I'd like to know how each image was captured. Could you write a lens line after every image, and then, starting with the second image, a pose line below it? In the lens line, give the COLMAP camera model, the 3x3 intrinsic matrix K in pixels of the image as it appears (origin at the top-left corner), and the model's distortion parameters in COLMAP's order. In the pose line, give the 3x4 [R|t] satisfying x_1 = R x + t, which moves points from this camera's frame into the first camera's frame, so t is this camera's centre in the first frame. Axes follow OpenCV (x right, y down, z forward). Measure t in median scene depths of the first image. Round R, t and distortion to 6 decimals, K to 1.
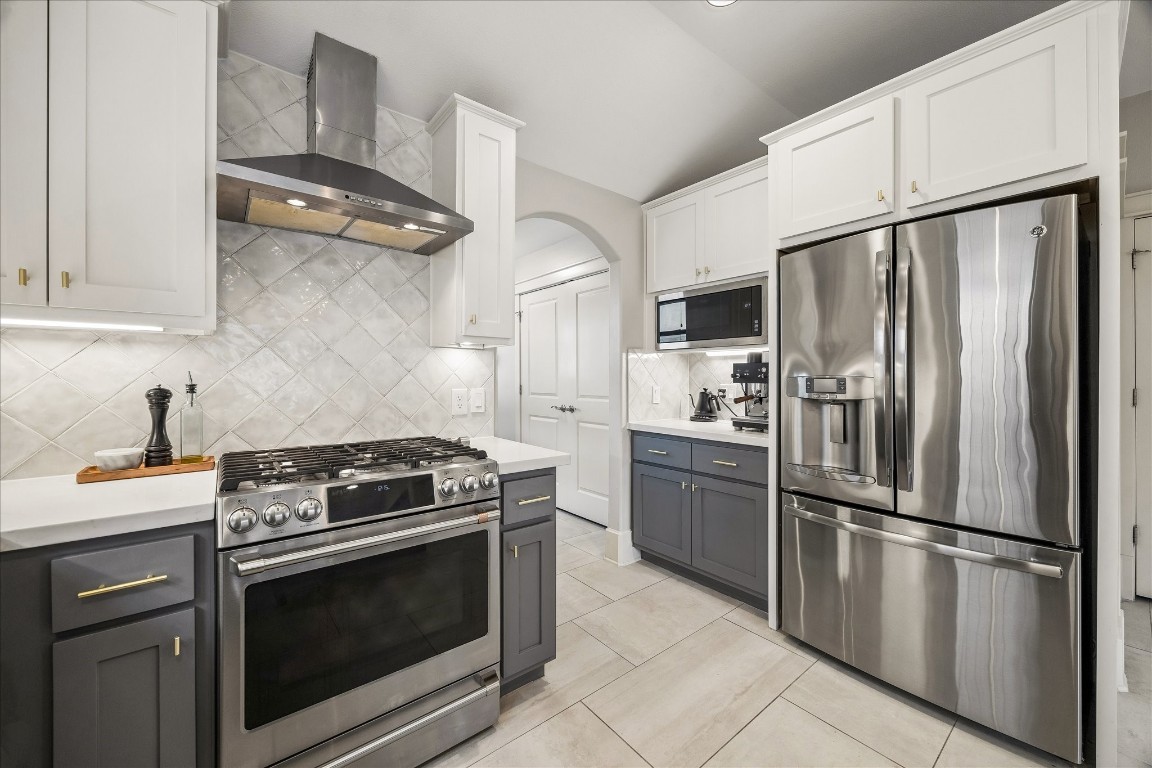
lens RADIAL K [[439.7, 0, 578.2], [0, 439.7, 375.1], [0, 0, 1]] dist [-0.003622, 0.000796]
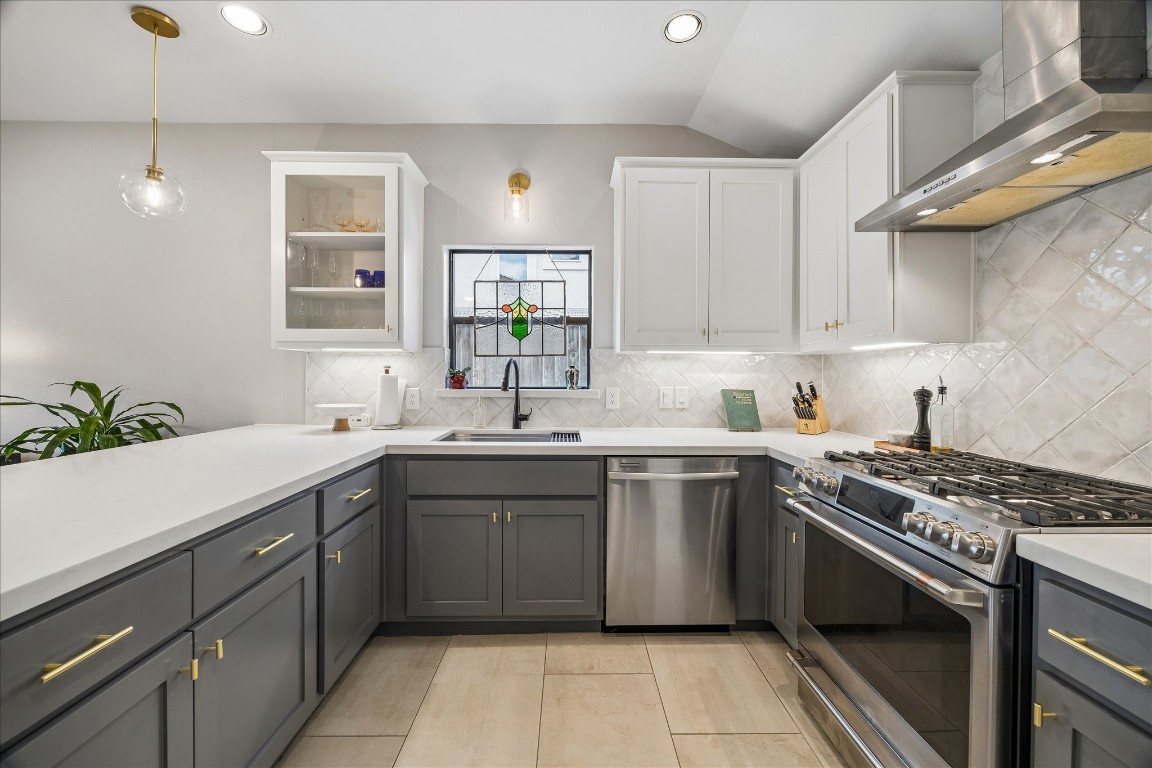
lens RADIAL K [[439.7, 0, 574.1], [0, 439.7, 380.3], [0, 0, 1]] dist [-0.003622, 0.000796]
pose [[-0.612840, 0.008311, -0.790163, 0.578702], [0.001836, 0.999957, 0.009093, -0.008187], [0.790205, 0.004122, -0.612829, 0.829372]]
